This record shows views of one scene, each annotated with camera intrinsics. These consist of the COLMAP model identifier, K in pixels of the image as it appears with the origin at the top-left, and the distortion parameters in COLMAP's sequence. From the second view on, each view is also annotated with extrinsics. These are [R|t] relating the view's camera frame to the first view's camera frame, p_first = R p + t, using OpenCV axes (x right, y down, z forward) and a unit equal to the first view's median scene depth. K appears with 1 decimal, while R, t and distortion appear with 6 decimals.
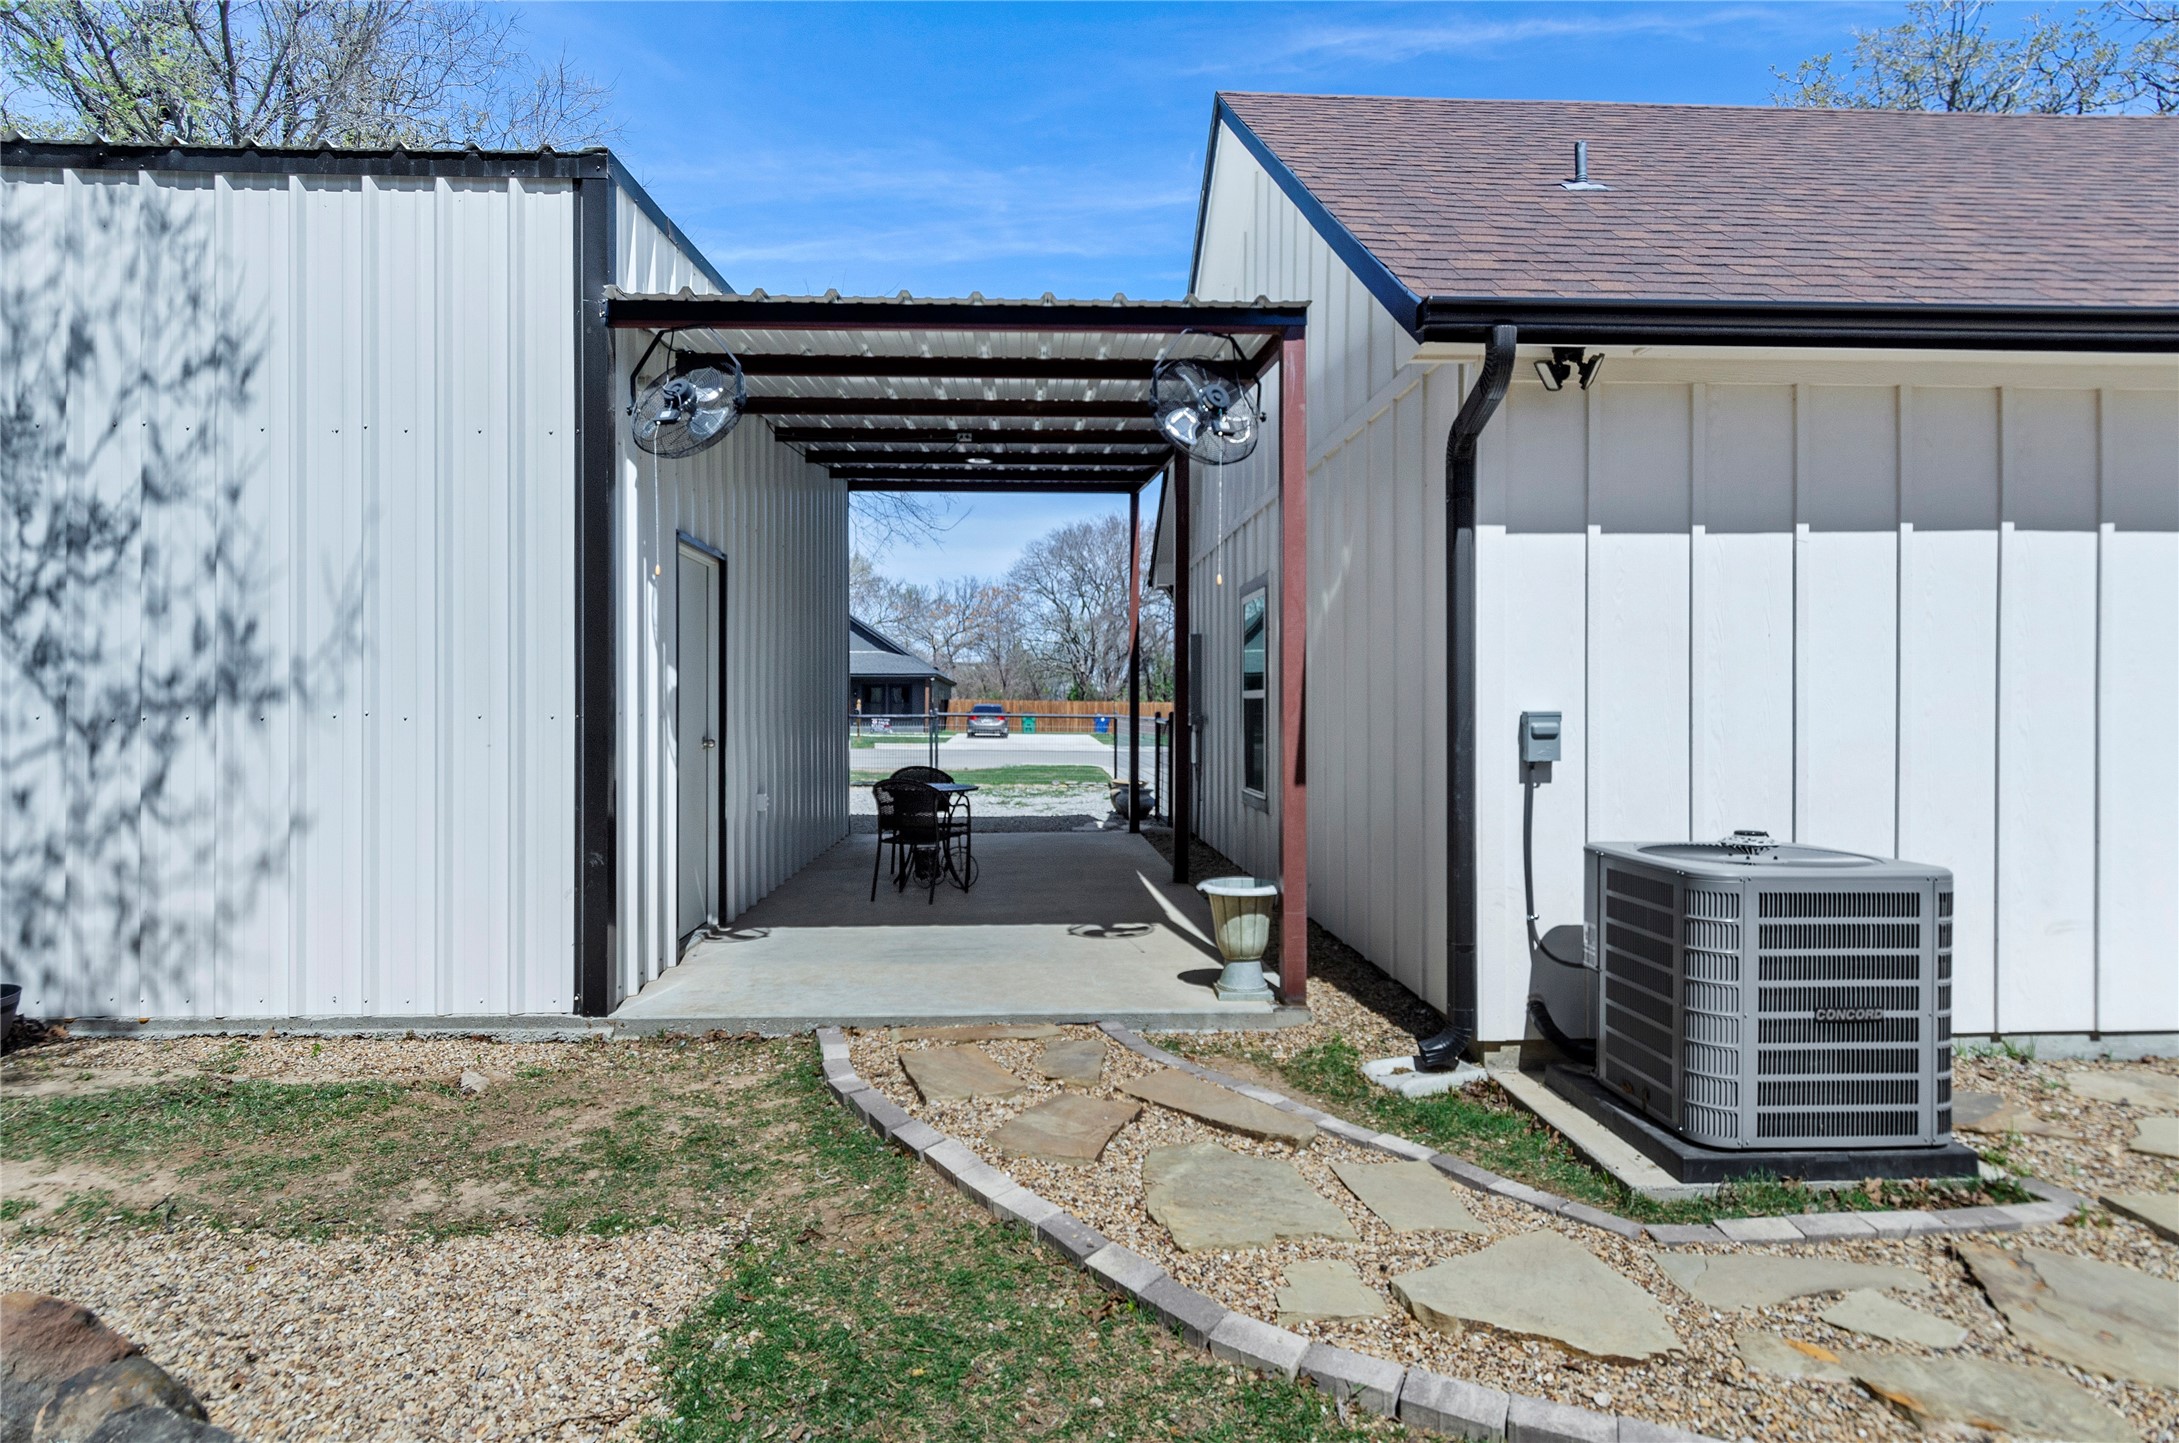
lens RADIAL K [[1177.1, 0, 1091.8], [0, 1177.1, 725.8], [0, 0, 1]] dist [0.002554, -0.006818]
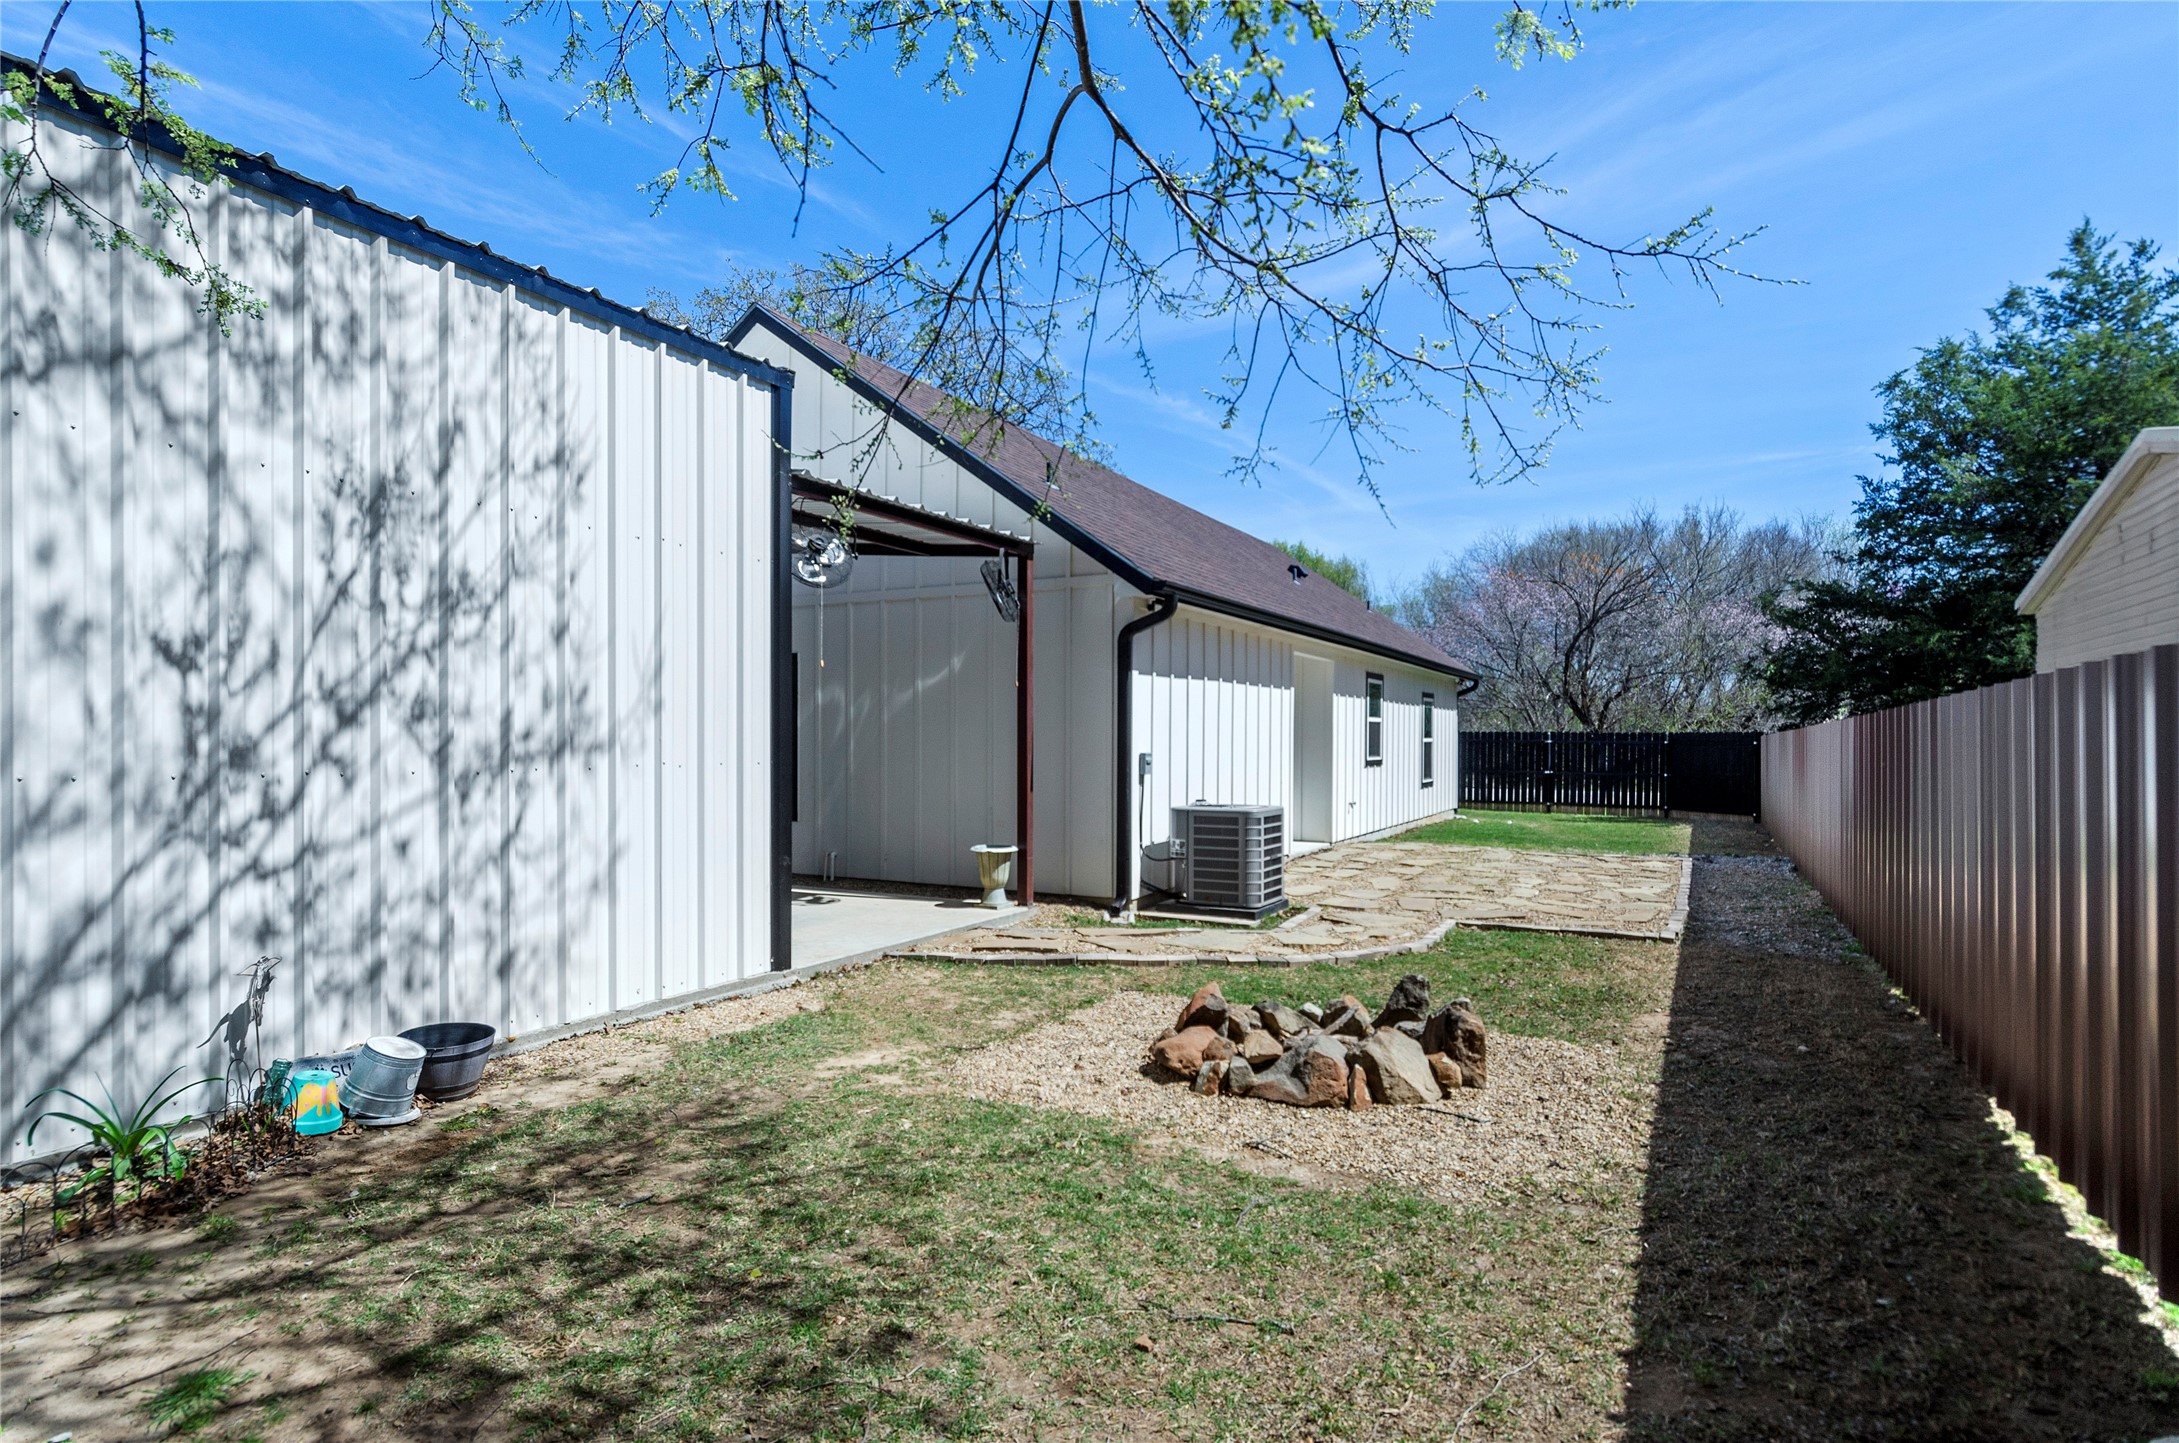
lens RADIAL K [[1177.1, 0, 1092.9], [0, 1177.1, 730.6], [0, 0, 1]] dist [0.002554, -0.006818]
pose [[0.503429, 0.004560, 0.864025, -1.487535], [0.000729, 0.999983, -0.005703, -0.035720], [-0.864036, 0.003501, 0.503417, -0.051359]]
